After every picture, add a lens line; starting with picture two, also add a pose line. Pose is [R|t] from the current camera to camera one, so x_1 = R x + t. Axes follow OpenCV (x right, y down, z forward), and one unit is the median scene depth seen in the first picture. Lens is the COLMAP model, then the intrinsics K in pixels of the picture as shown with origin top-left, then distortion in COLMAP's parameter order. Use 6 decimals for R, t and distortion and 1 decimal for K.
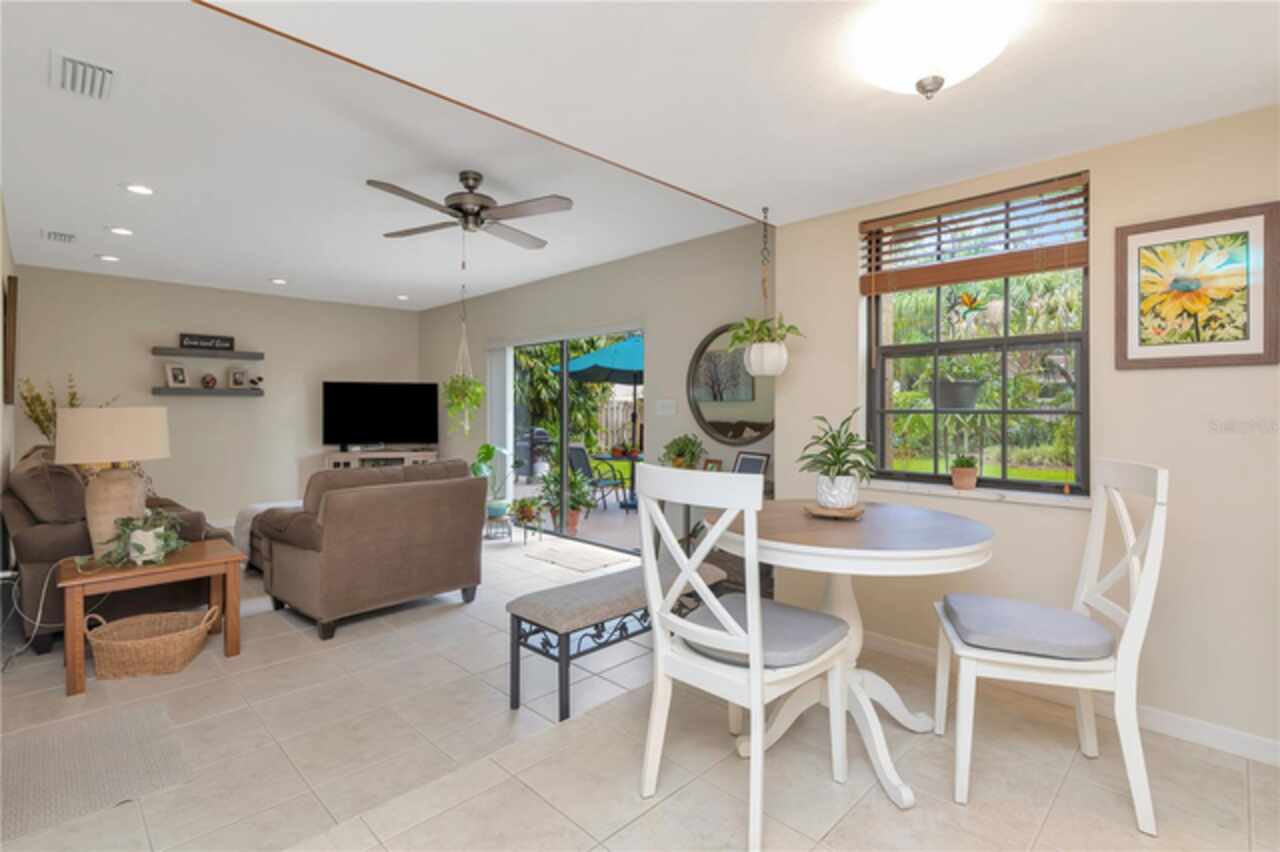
lens RADIAL K [[606.3, 0, 637.6], [0, 606.3, 410.5], [0, 0, 1]] dist [0.003921, 0.000850]
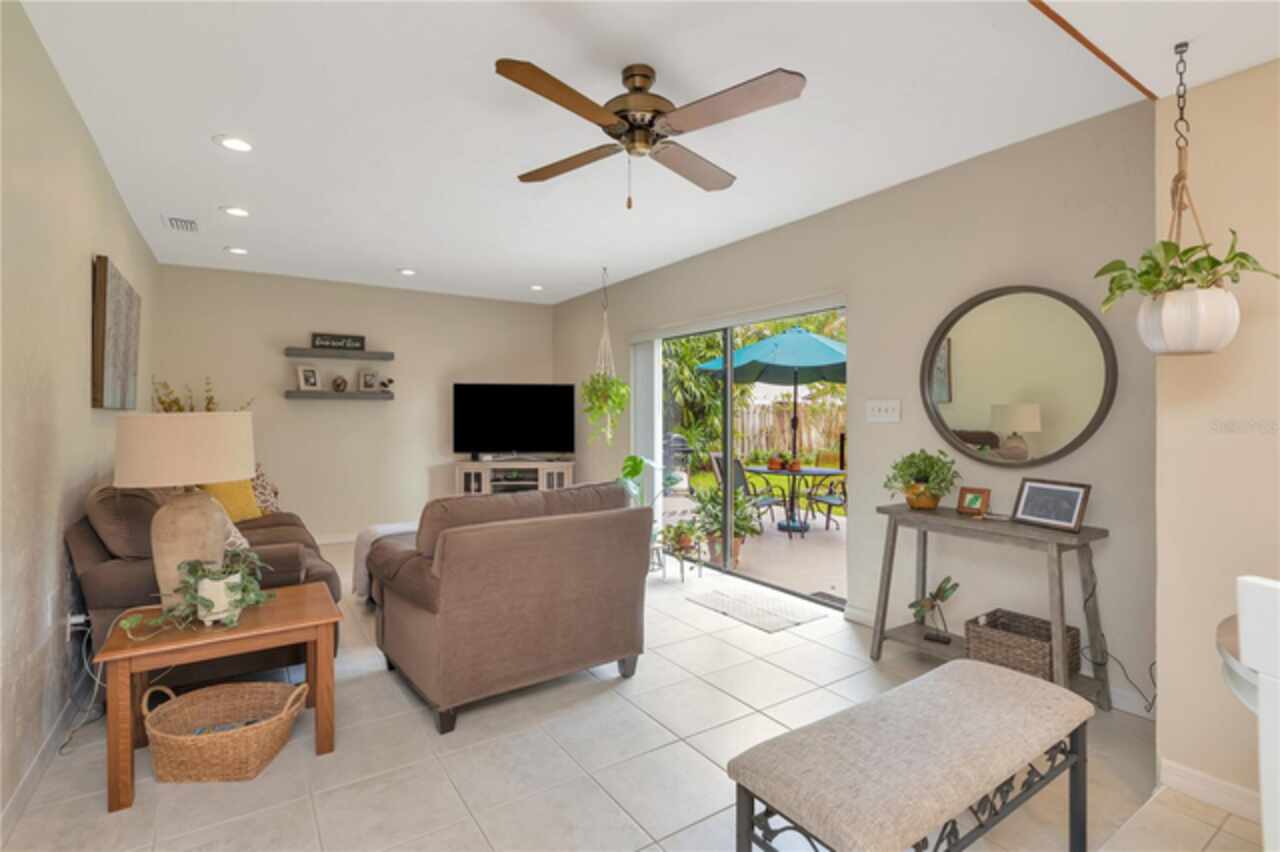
lens RADIAL K [[606.3, 0, 637.6], [0, 606.3, 410.5], [0, 0, 1]] dist [0.003921, 0.000850]
pose [[0.980757, -0.001906, -0.195224, -0.085655], [0.000656, 0.999979, -0.006464, -0.001263], [0.195232, 0.006212, 0.980737, 0.197057]]
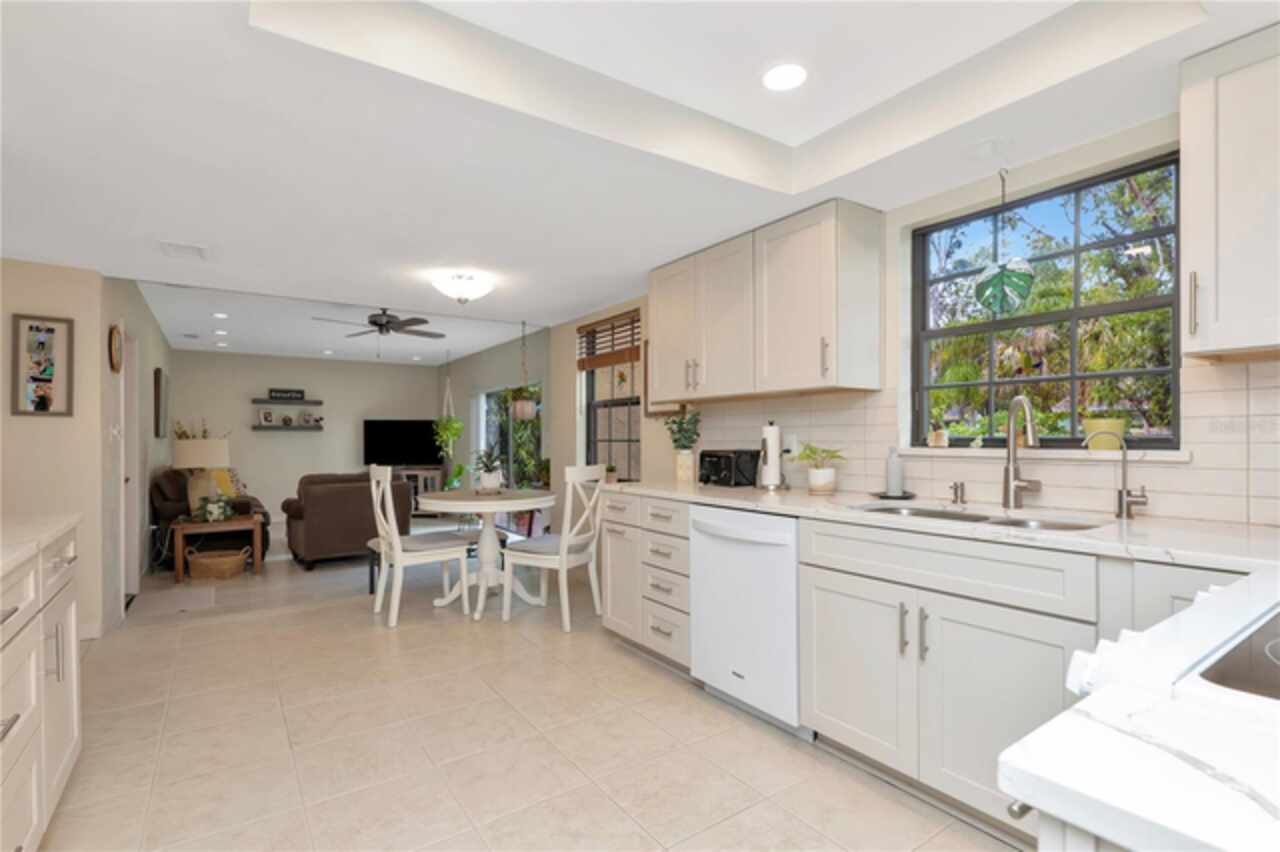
lens RADIAL K [[608.6, 0, 639.4], [0, 608.6, 442.1], [0, 0, 1]] dist [0.000949, 0.000423]
pose [[0.983733, -0.002554, -0.179620, 0.440125], [0.003170, 0.999990, 0.003144, 0.001659], [0.179610, -0.003663, 0.983731, -0.330126]]
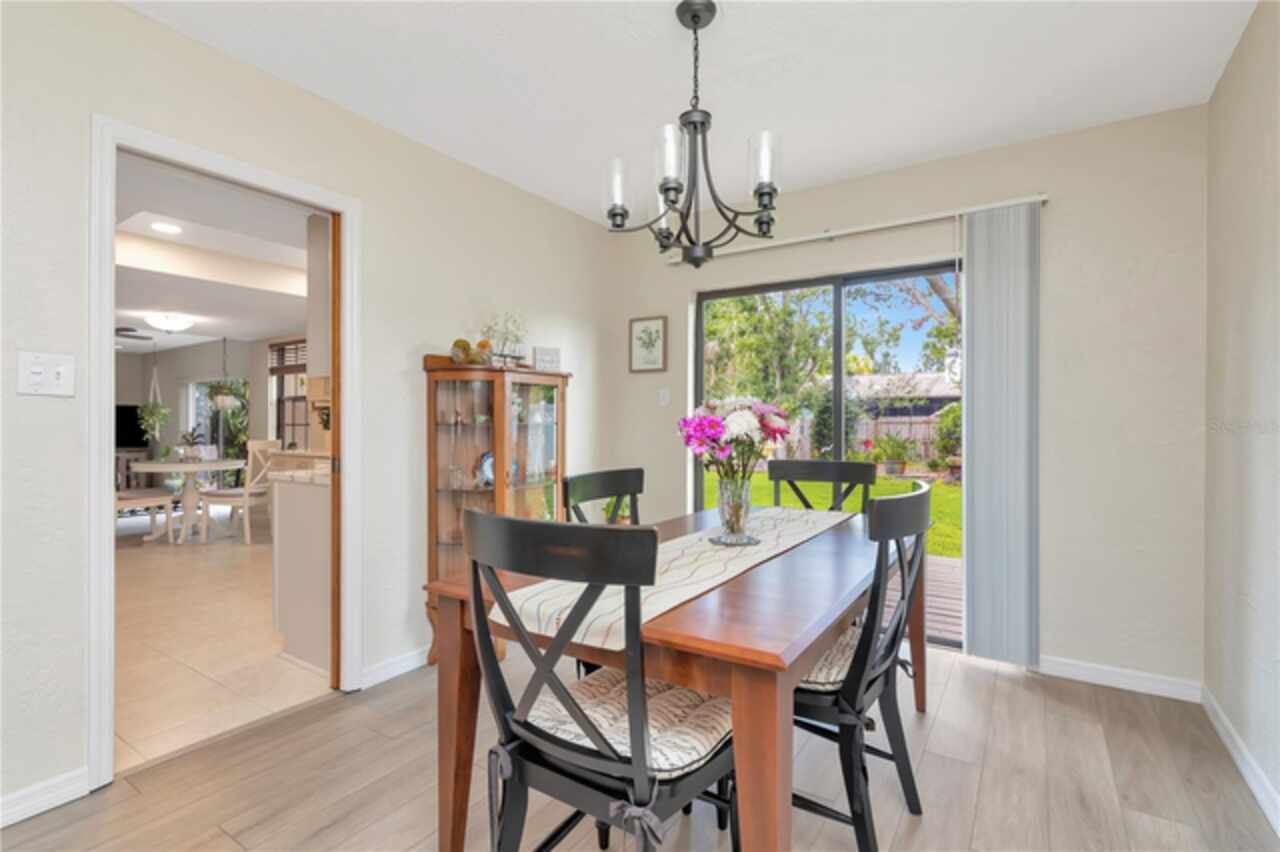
lens RADIAL K [[602.6, 0, 651.8], [0, 602.6, 424.9], [0, 0, 1]] dist [-0.000082, -0.000035]
pose [[0.978282, 0.001022, 0.207275, 0.707719], [-0.000482, 0.999996, -0.002654, 0.005683], [-0.207277, 0.002496, 0.978279, -0.856142]]
